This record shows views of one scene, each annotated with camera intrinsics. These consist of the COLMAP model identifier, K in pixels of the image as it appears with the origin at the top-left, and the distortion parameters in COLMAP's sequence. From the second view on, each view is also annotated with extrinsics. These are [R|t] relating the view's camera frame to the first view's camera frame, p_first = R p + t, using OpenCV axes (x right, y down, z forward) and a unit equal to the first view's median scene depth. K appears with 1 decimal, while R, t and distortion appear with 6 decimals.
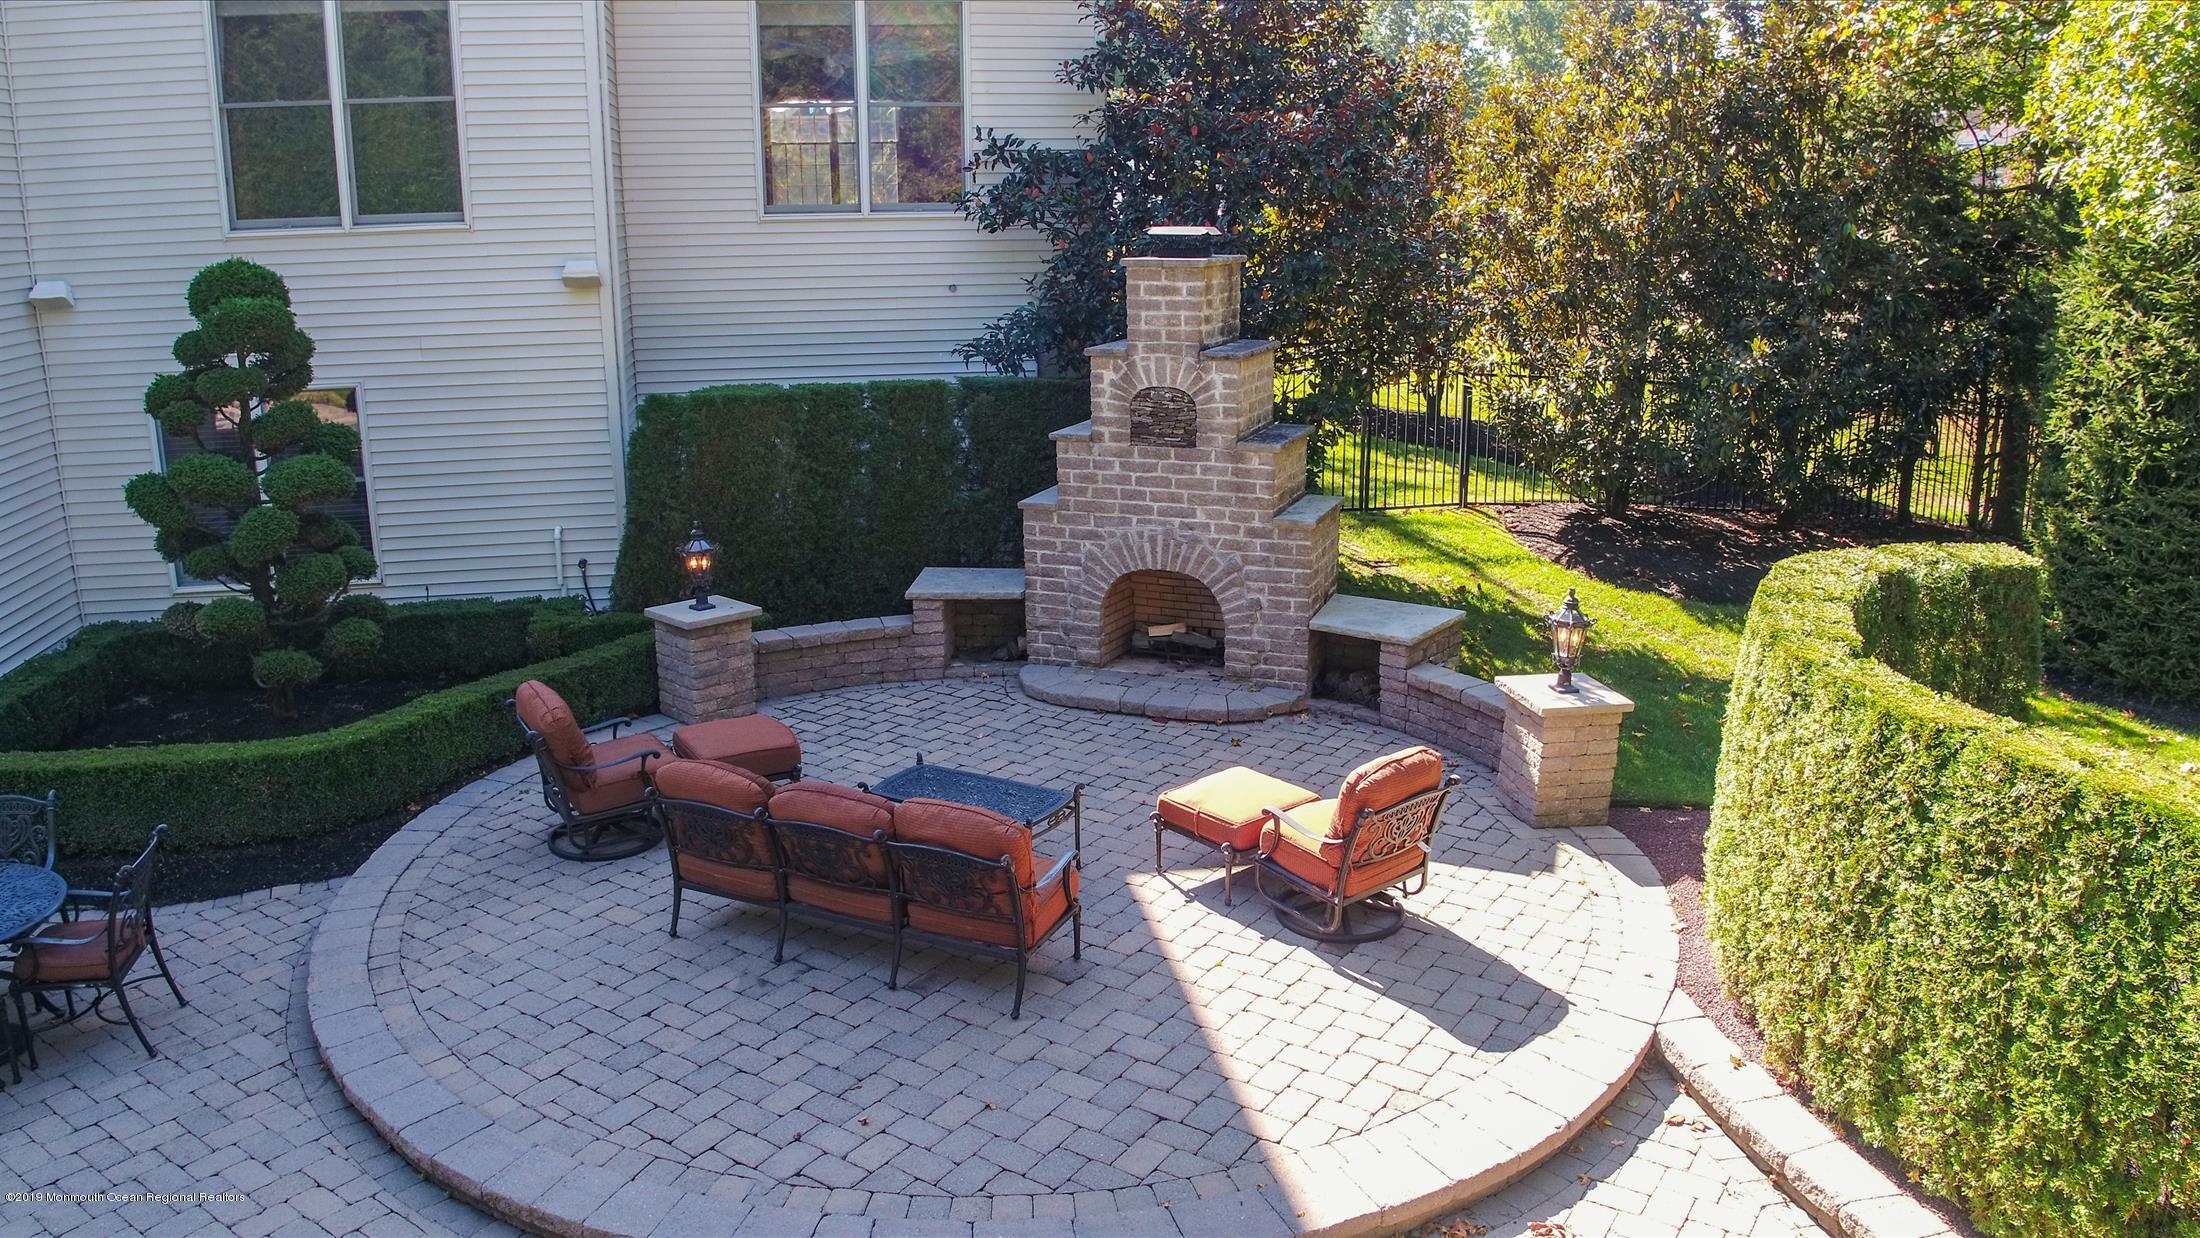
lens RADIAL K [[1557.4, 0, 1106.7], [0, 1557.4, 593.3], [0, 0, 1]] dist [-0.127136, 0.022685]
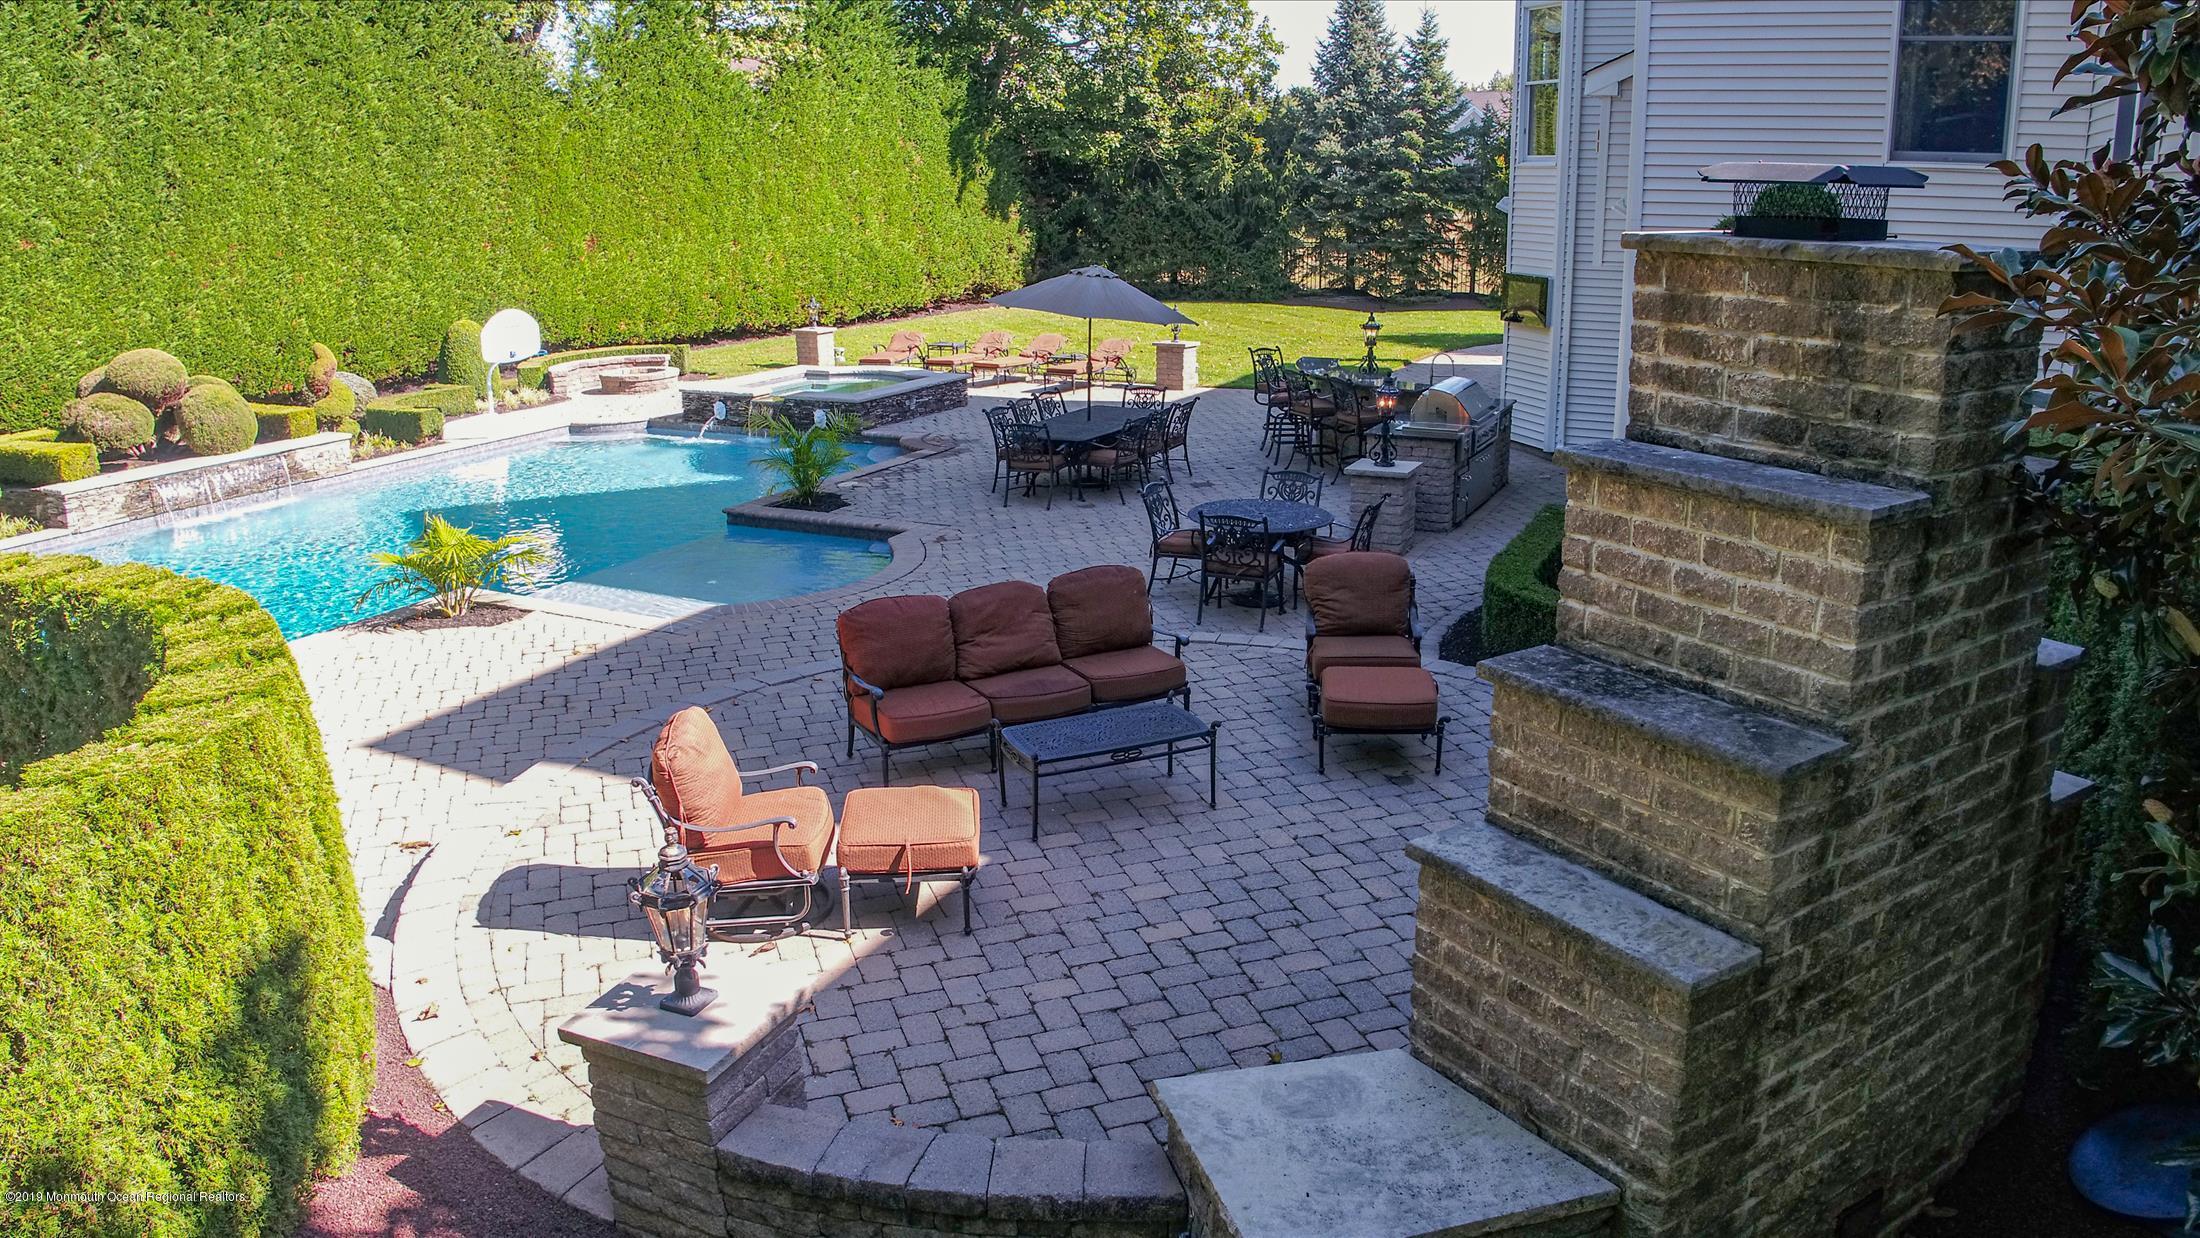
lens RADIAL K [[1557.4, 0, 1106.7], [0, 1557.4, 593.3], [0, 0, 1]] dist [-0.127136, 0.022685]
pose [[-0.606986, 0.213657, -0.765454, 0.495347], [-0.183647, 0.899402, 0.396673, -0.261527], [0.773203, 0.381348, -0.506687, 1.115462]]
